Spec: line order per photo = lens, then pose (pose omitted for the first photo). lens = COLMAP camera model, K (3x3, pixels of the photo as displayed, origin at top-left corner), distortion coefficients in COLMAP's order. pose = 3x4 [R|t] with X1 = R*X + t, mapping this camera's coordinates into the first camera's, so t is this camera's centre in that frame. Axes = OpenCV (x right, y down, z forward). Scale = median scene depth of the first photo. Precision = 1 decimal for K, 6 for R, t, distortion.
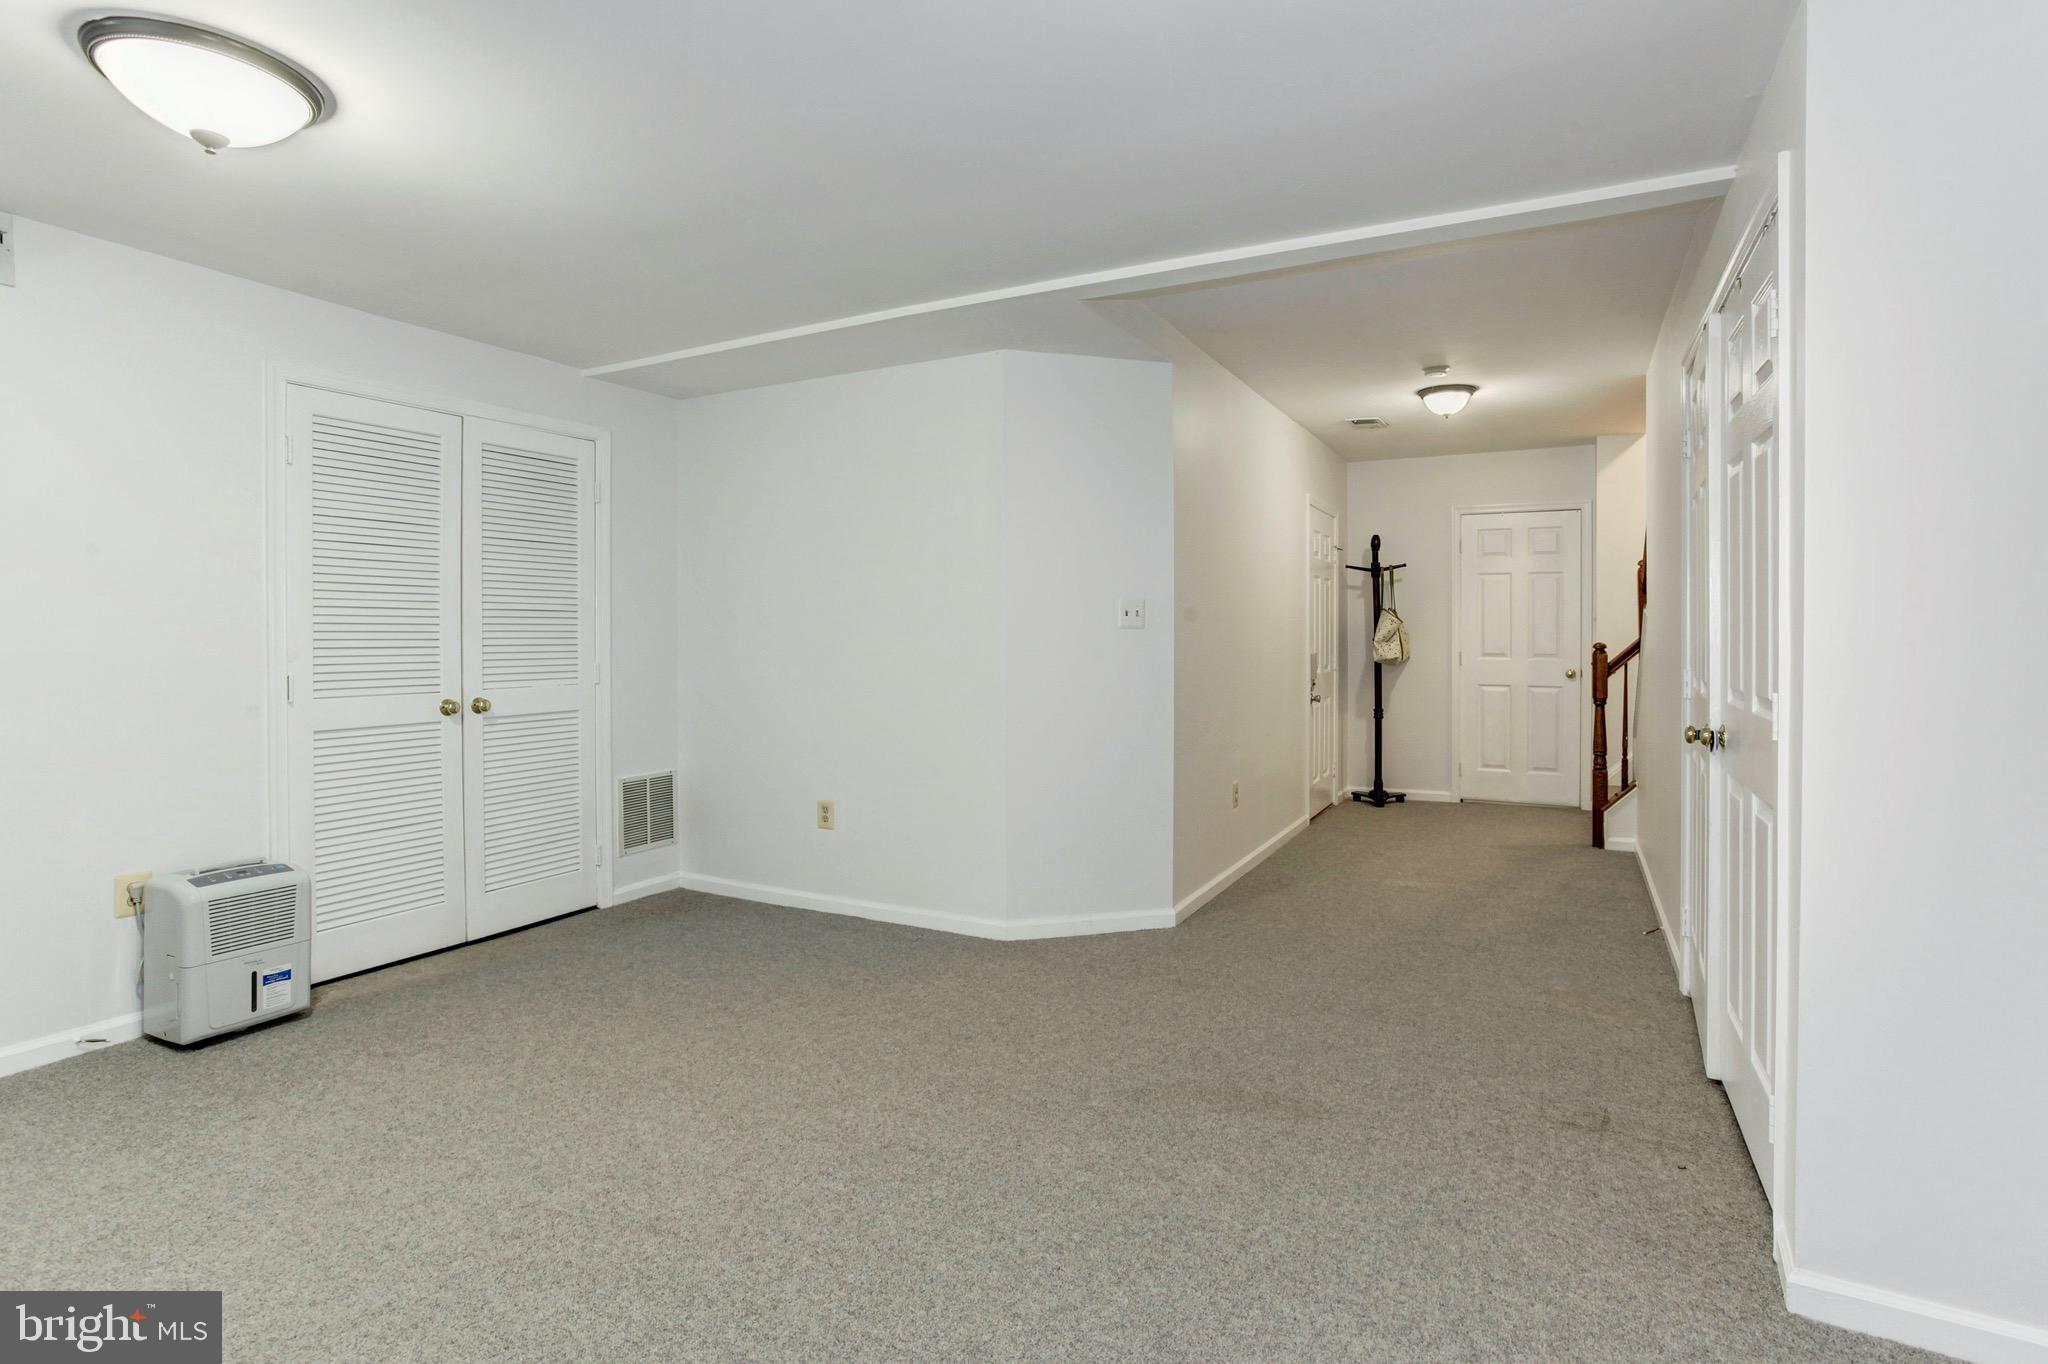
lens RADIAL K [[1016.4, 0, 1021.4], [0, 1016.4, 635.7], [0, 0, 1]] dist [0.001732, 0.000483]
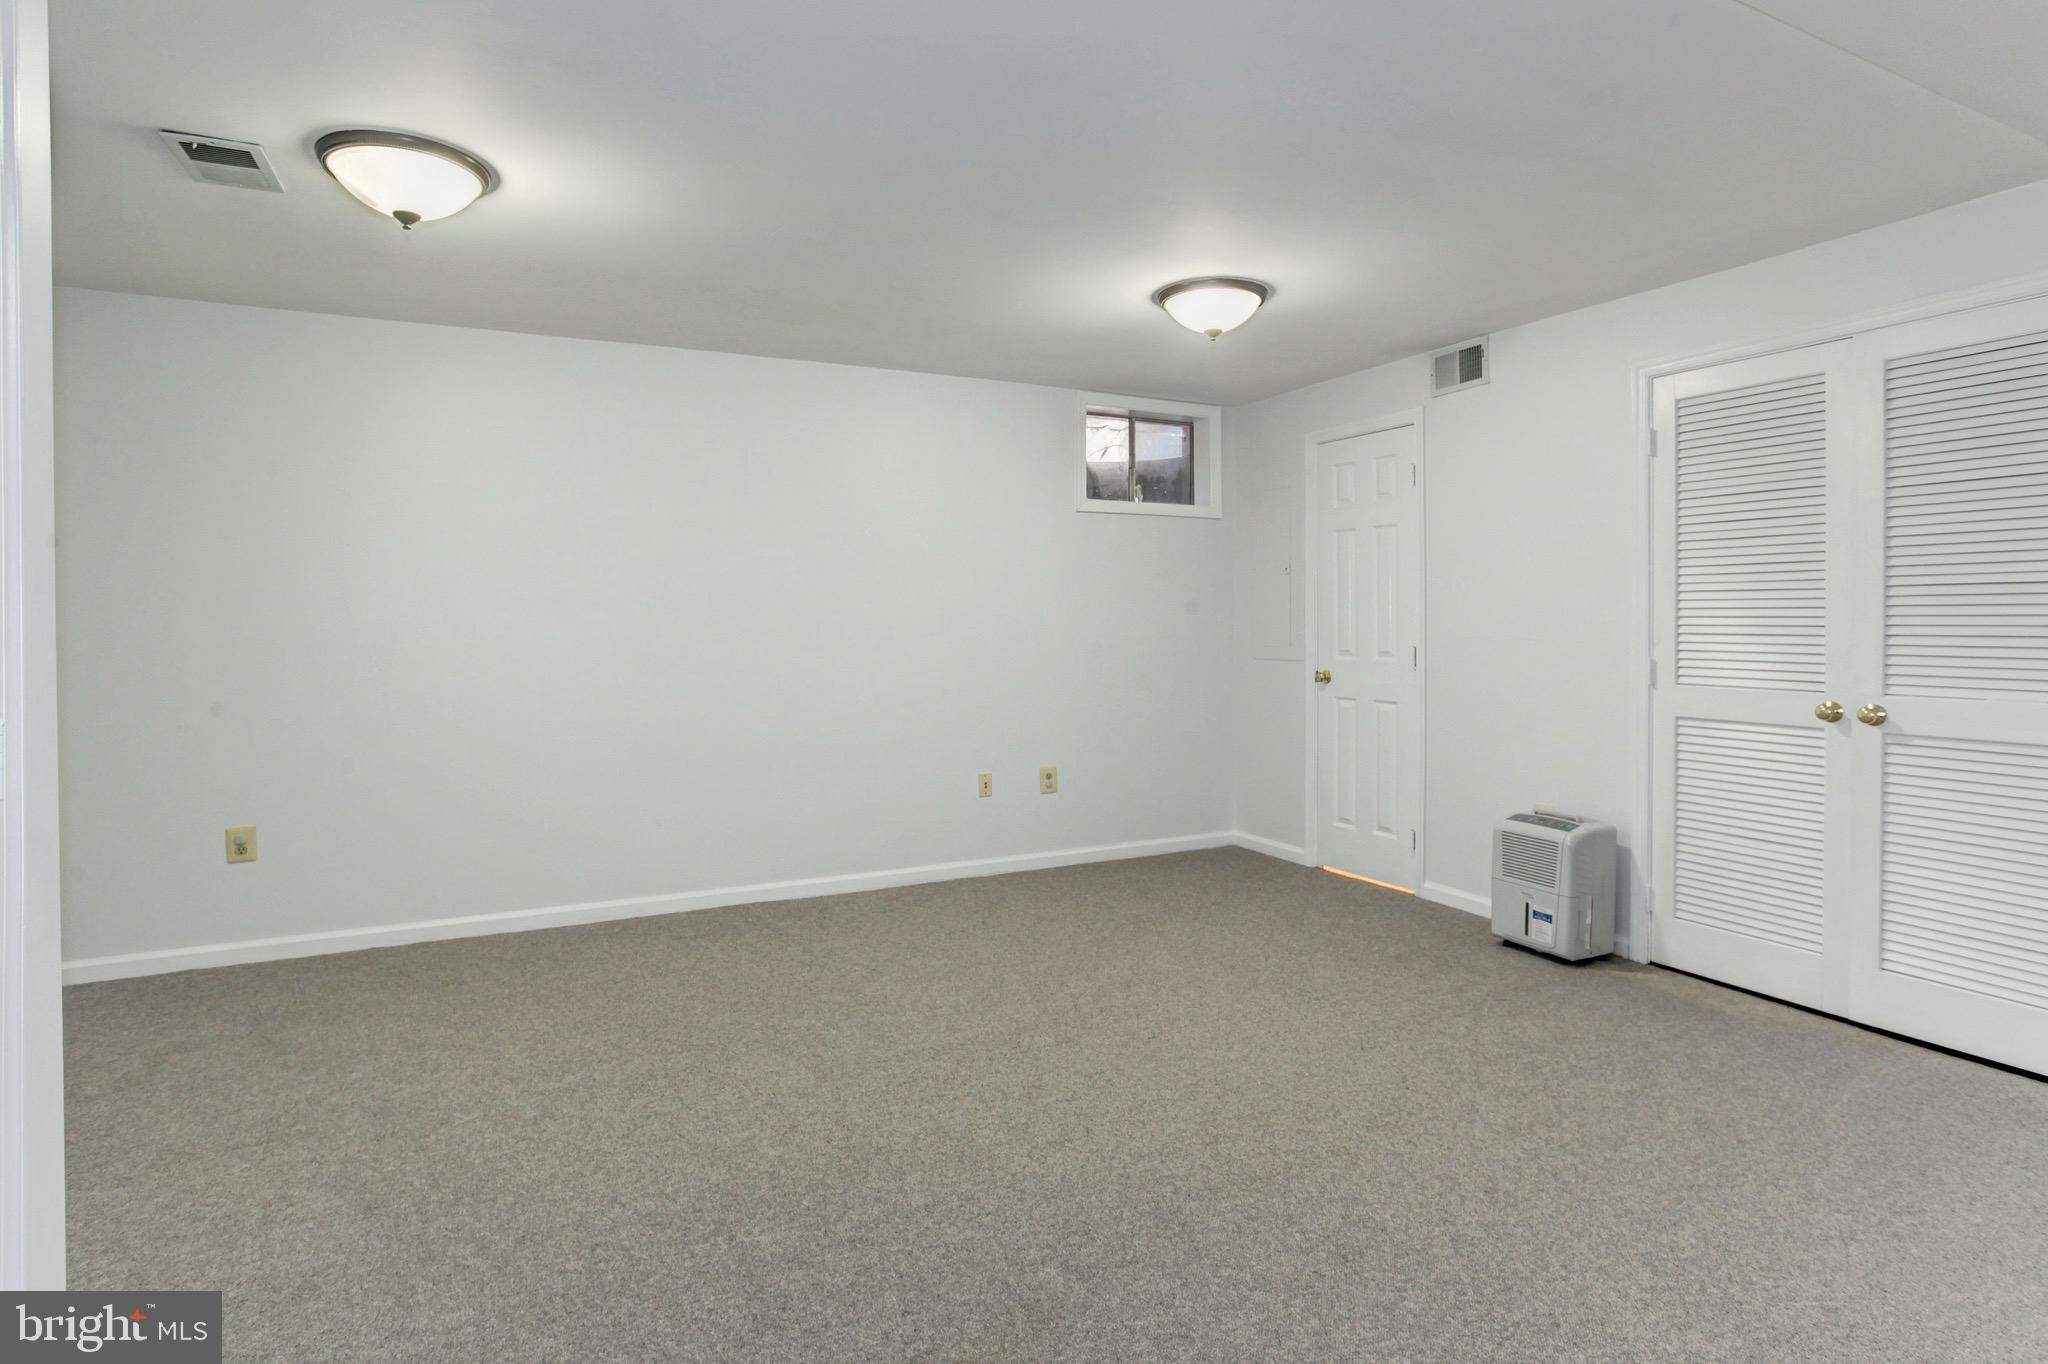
lens RADIAL K [[1050.9, 0, 1025.2], [0, 1050.9, 624.8], [0, 0, 1]] dist [-0.000213, 0.000571]
pose [[-0.565368, 0.003797, -0.824830, 0.573081], [0.002016, 0.999993, 0.003222, -0.001734], [0.824836, 0.000159, -0.565372, 1.159510]]
